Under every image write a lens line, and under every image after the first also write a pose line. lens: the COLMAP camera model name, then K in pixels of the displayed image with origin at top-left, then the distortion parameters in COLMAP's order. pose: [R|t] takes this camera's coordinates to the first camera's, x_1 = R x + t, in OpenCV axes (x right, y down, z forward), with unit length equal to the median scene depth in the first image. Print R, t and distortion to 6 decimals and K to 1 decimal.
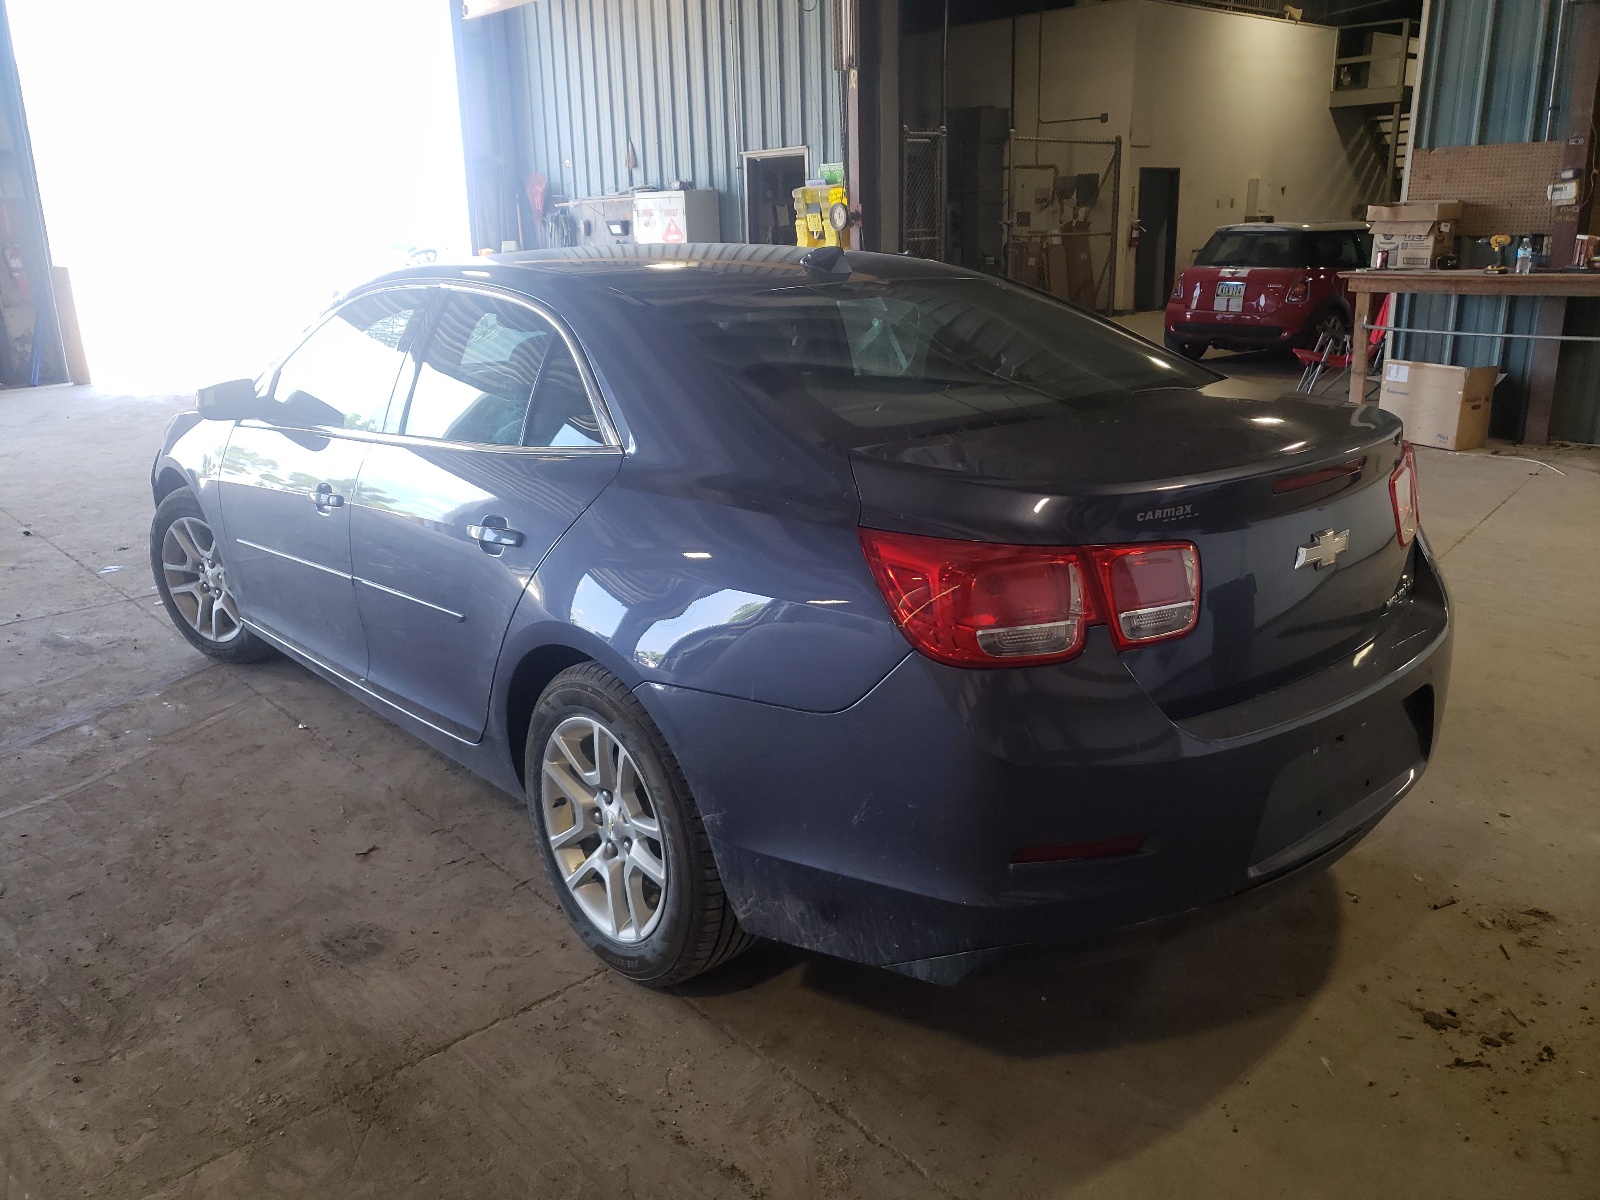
lens RADIAL K [[1331.3, 0, 800.9], [0, 1331.3, 604.6], [0, 0, 1]] dist [0.045426, -0.018615]
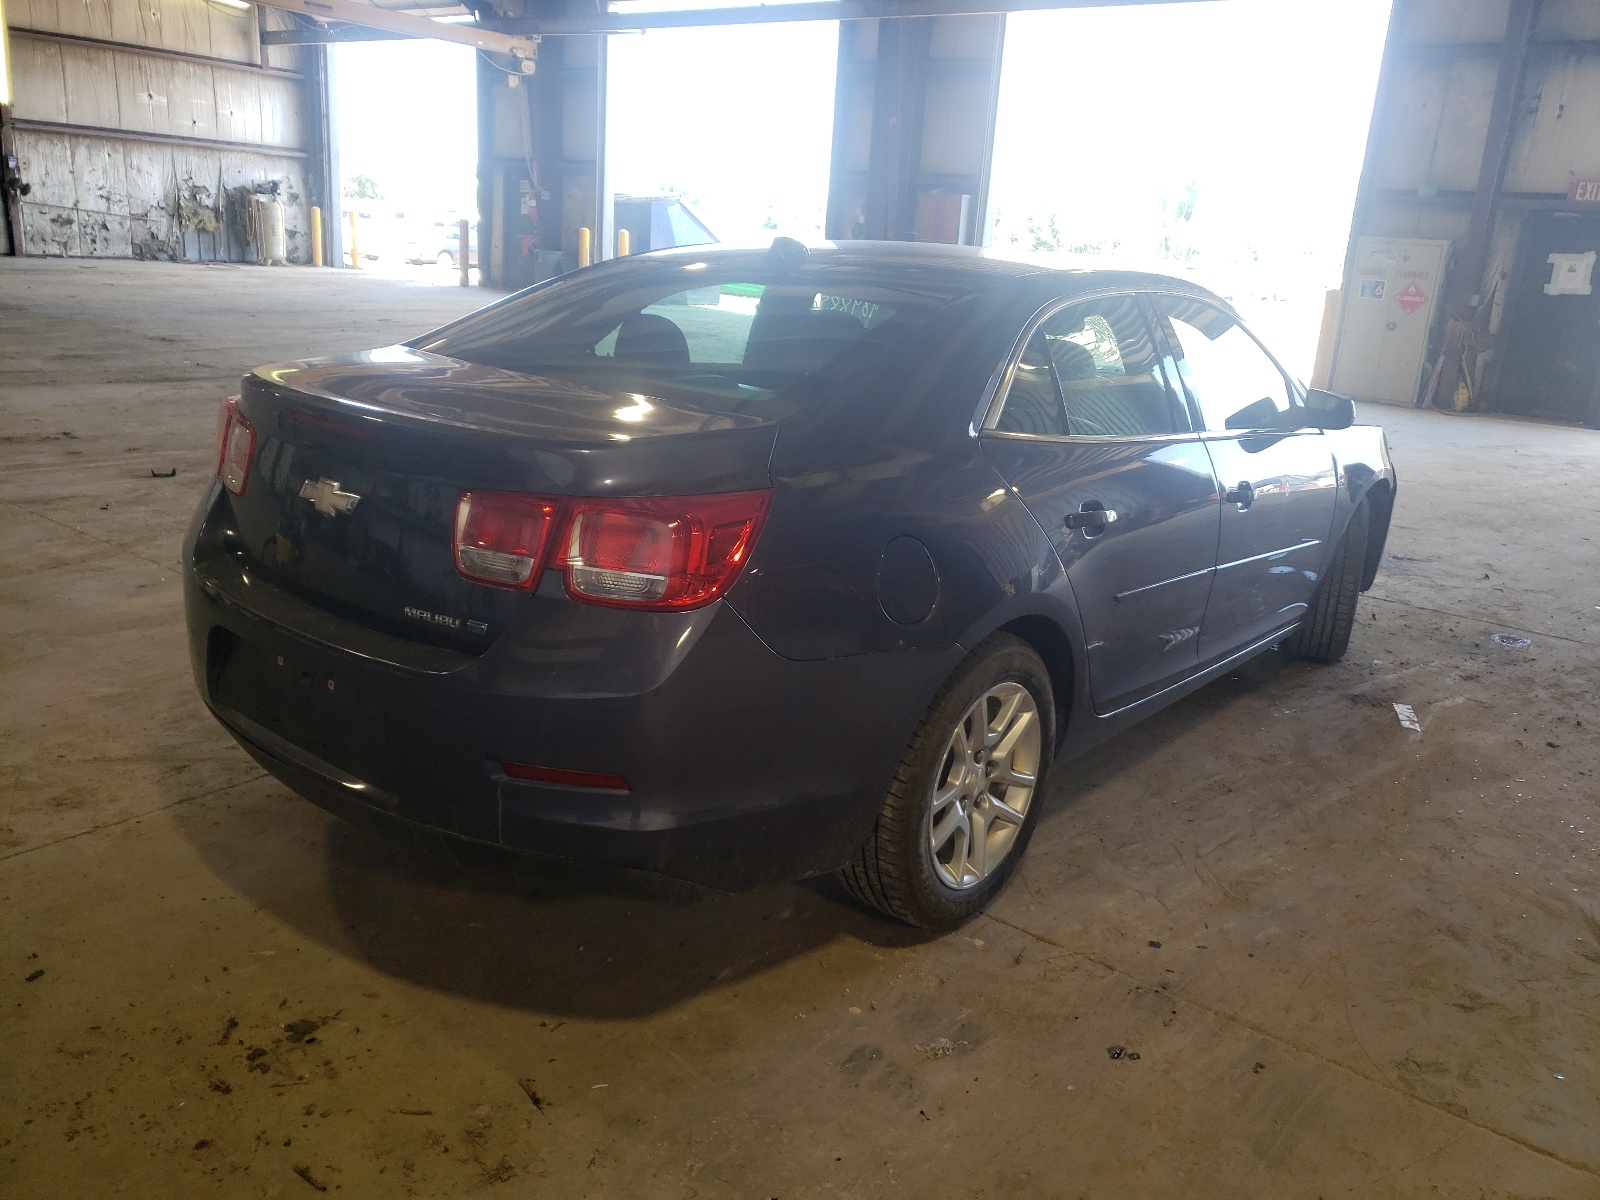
lens RADIAL K [[1331.3, 0, 800.9], [0, 1331.3, 604.6], [0, 0, 1]] dist [0.045426, -0.018615]
pose [[0.127968, 0.315304, -0.940323, 1.249084], [-0.350606, 0.901280, 0.254498, -0.316466], [0.927739, 0.297116, 0.225882, 0.961682]]
